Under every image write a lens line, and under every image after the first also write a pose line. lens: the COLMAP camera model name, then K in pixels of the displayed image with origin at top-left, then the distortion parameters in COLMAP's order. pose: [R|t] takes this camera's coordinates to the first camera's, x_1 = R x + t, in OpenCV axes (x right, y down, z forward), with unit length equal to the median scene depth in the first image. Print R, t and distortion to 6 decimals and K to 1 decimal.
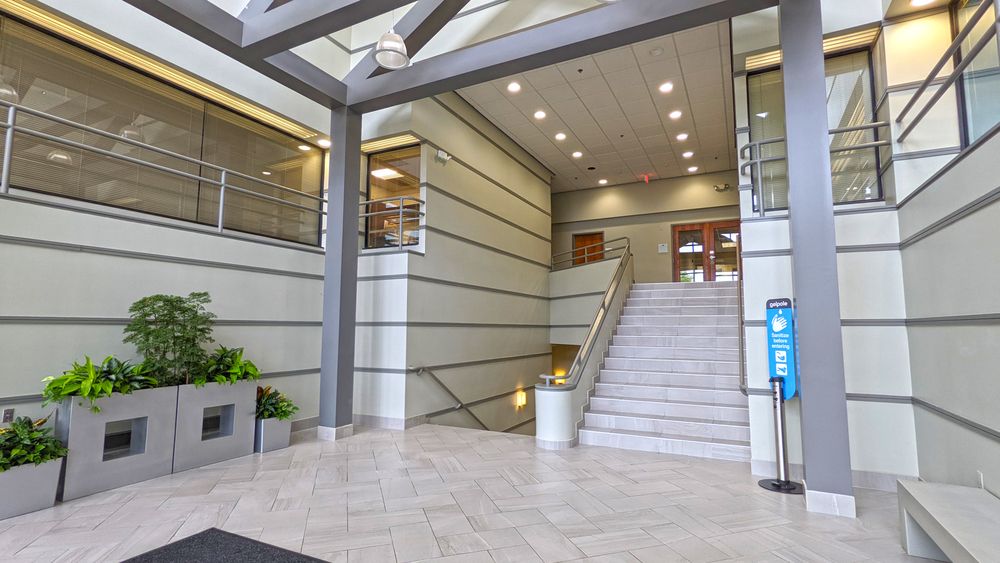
lens RADIAL K [[479.7, 0, 500.0], [0, 479.7, 281.5], [0, 0, 1]] dist [-0.000026, -0.000055]
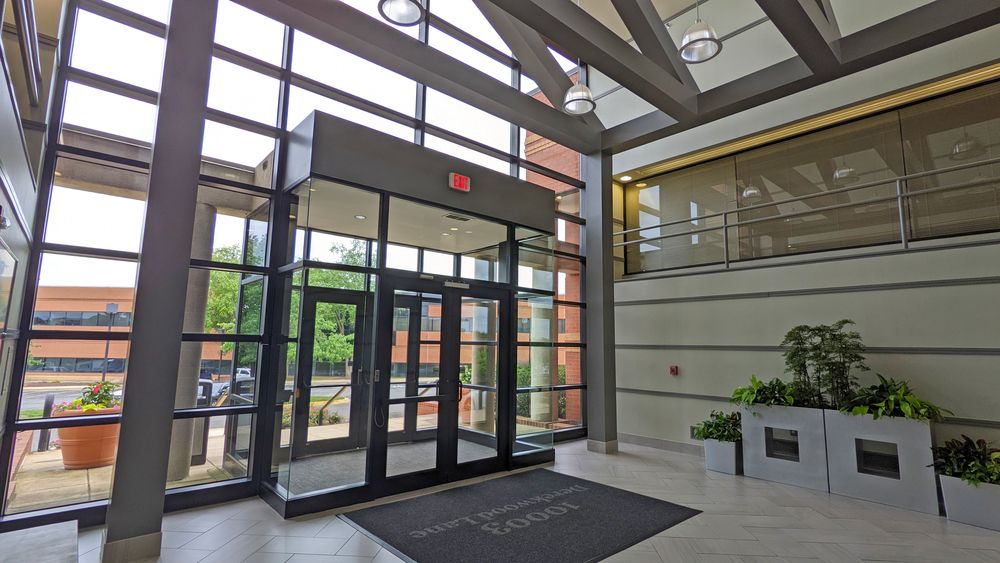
lens RADIAL K [[479.7, 0, 500.0], [0, 479.7, 281.5], [0, 0, 1]] dist [-0.000026, -0.000055]
pose [[-0.374688, -0.139383, -0.916614, 0.637284], [0.068840, 0.981724, -0.177424, 0.081725], [0.924592, -0.129579, -0.358245, 0.787618]]
